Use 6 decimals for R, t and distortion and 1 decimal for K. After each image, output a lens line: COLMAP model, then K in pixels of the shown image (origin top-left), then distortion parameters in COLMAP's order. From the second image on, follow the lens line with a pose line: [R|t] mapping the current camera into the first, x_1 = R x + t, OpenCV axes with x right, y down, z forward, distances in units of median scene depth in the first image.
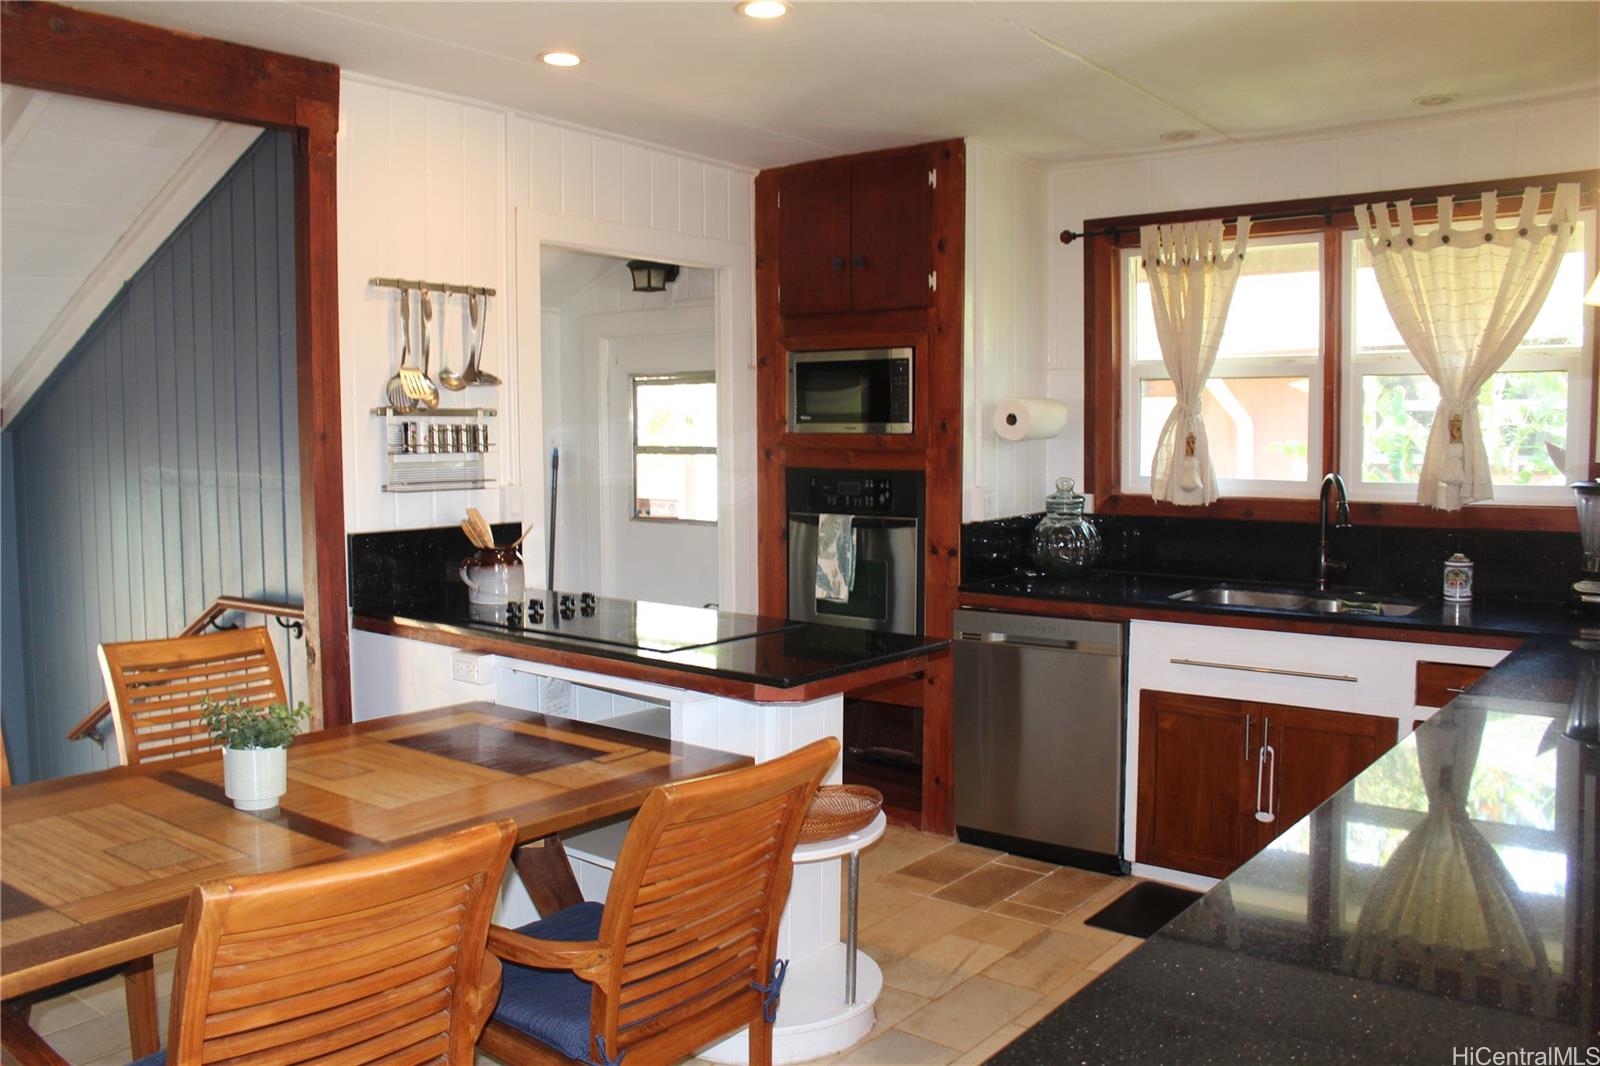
lens RADIAL K [[1357.6, 0, 800.0], [0, 1357.6, 533.0], [0, 0, 1]] dist [-0.182587, 0.226293]
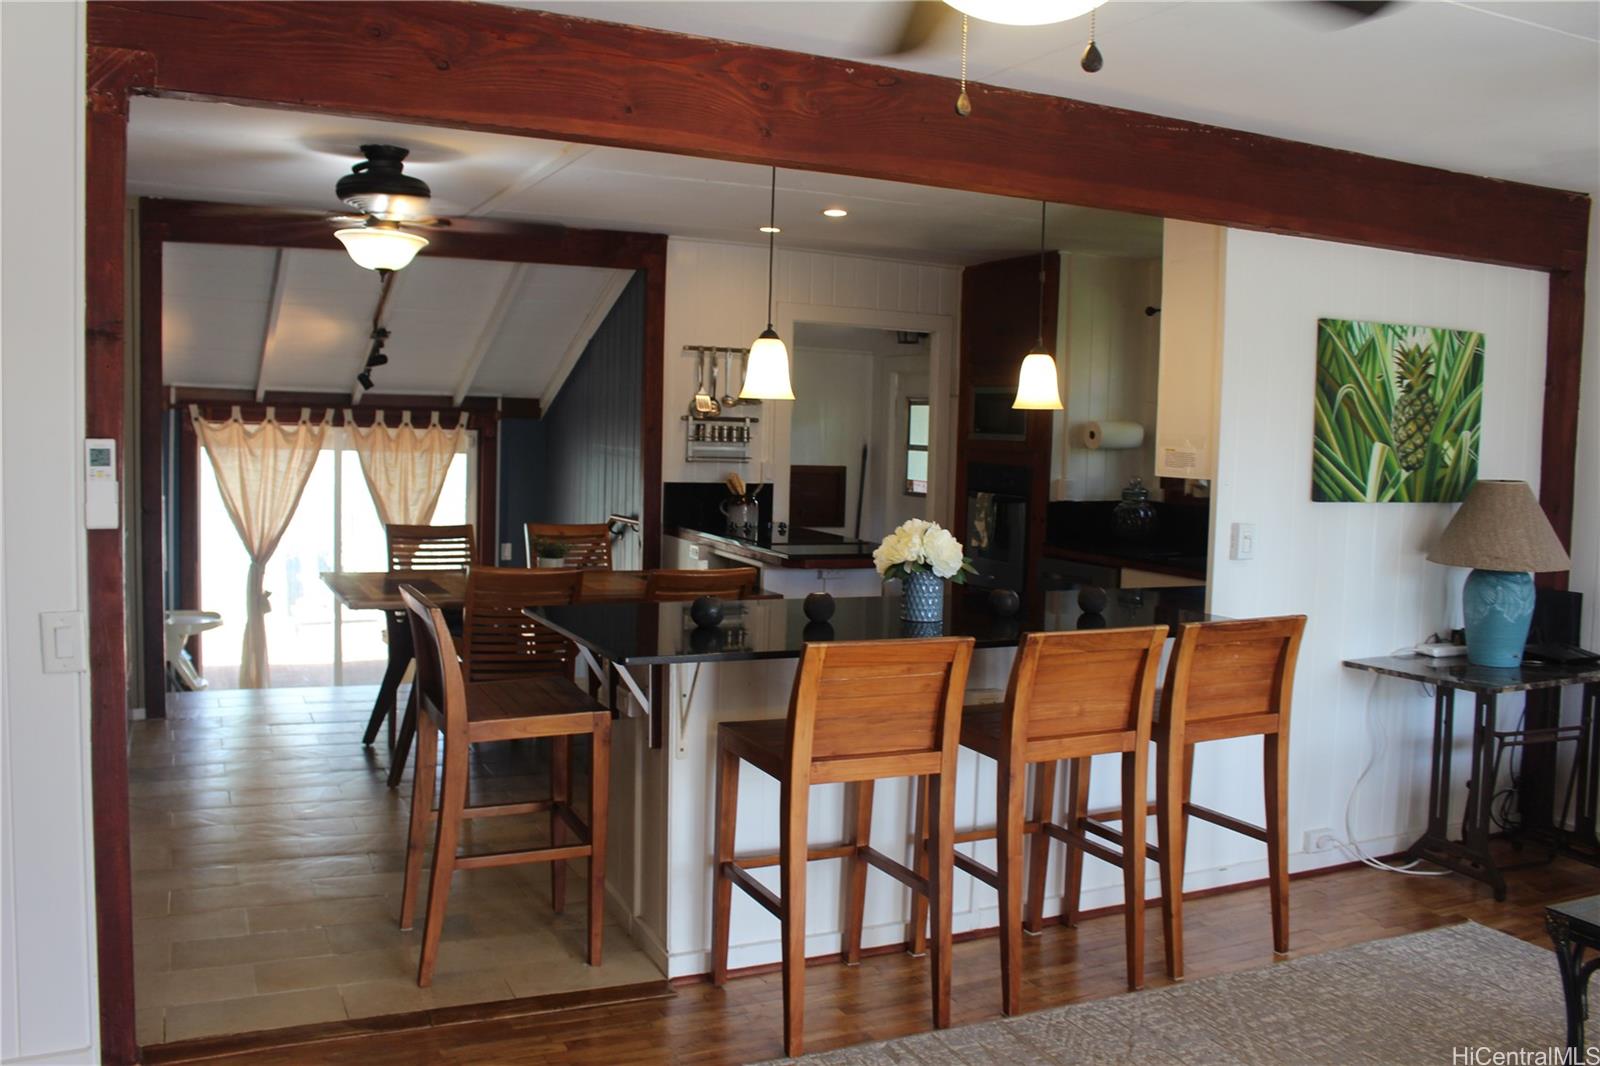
lens RADIAL K [[1357.6, 0, 800.0], [0, 1357.6, 533.0], [0, 0, 1]] dist [-0.182587, 0.226293]
pose [[0.895763, 0.064988, -0.439755, 0.574644], [-0.065746, 0.997745, 0.013527, 0.027824], [0.439642, 0.016795, 0.898016, -0.527372]]
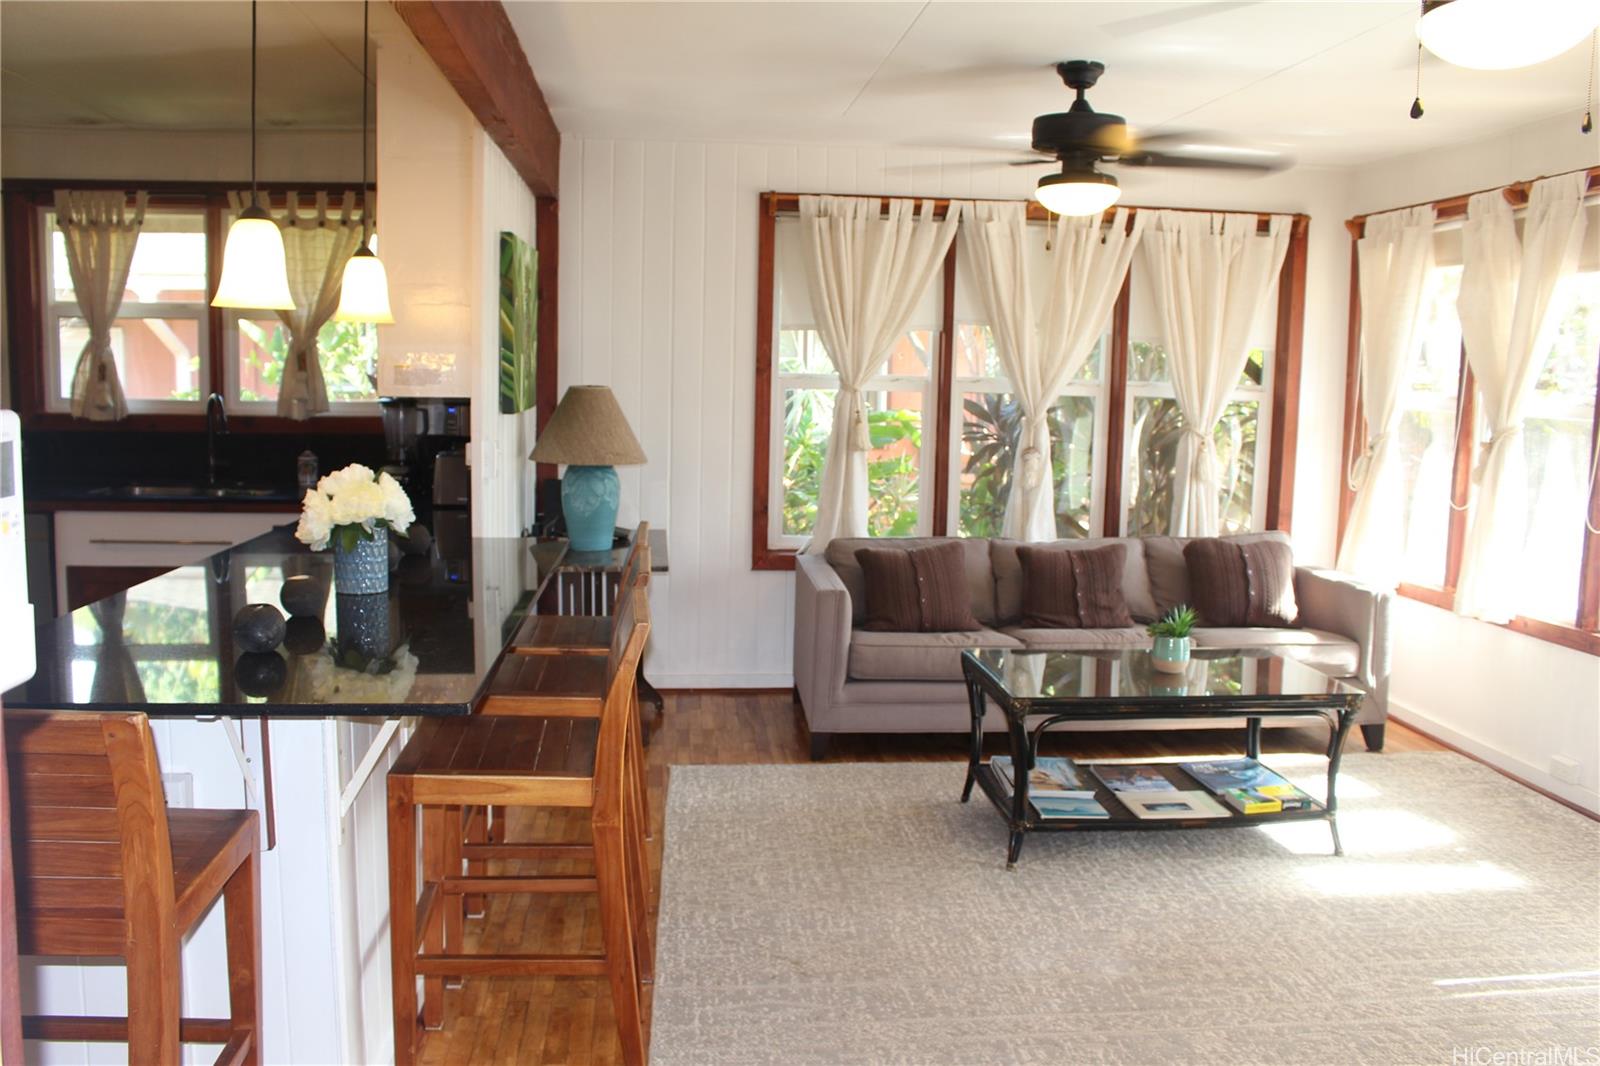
lens RADIAL K [[1324.3, 0, 800.0], [0, 1324.3, 533.0], [0, 0, 1]] dist [-0.179942, 0.114441]
pose [[0.715704, -0.065453, 0.695329, -0.076153], [0.022201, 0.997228, 0.071020, 0.015777], [-0.698050, -0.035392, 0.715174, -0.323673]]
